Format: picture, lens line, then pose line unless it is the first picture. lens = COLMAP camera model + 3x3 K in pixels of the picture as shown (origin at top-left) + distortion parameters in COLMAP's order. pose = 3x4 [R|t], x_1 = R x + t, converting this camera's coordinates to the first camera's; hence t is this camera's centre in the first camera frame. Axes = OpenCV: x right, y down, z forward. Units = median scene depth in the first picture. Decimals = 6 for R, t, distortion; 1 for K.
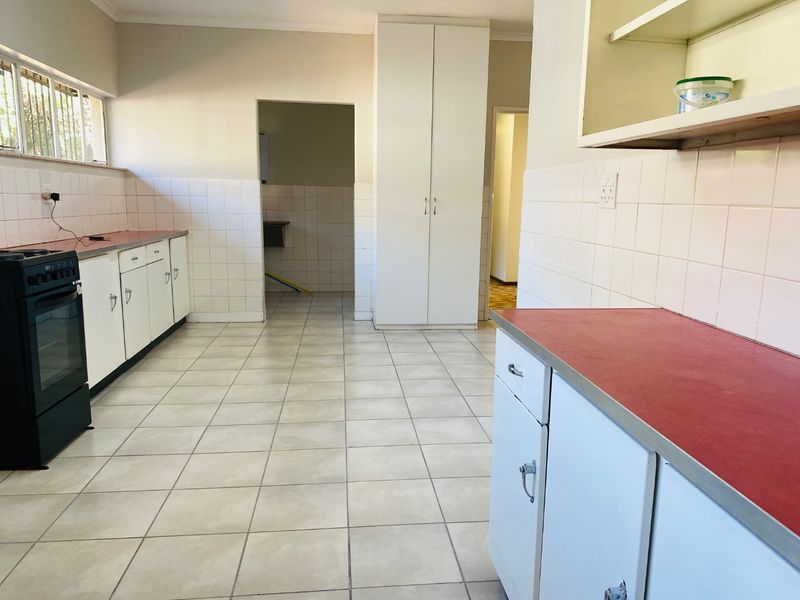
lens RADIAL K [[622.1, 0, 400.0], [0, 622.1, 300.0], [0, 0, 1]] dist [0.047319, -0.009011]
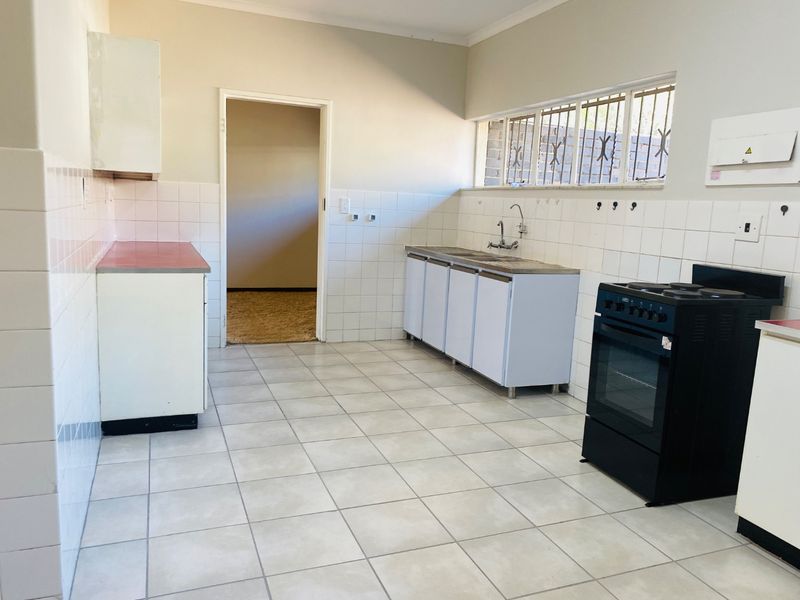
lens RADIAL K [[622.1, 0, 400.0], [0, 622.1, 300.0], [0, 0, 1]] dist [0.047319, -0.009011]
pose [[-0.960360, -0.023008, -0.277811, 0.076724], [-0.110985, 0.945755, 0.305337, -0.300796], [0.255716, 0.324066, -0.910819, 1.716255]]
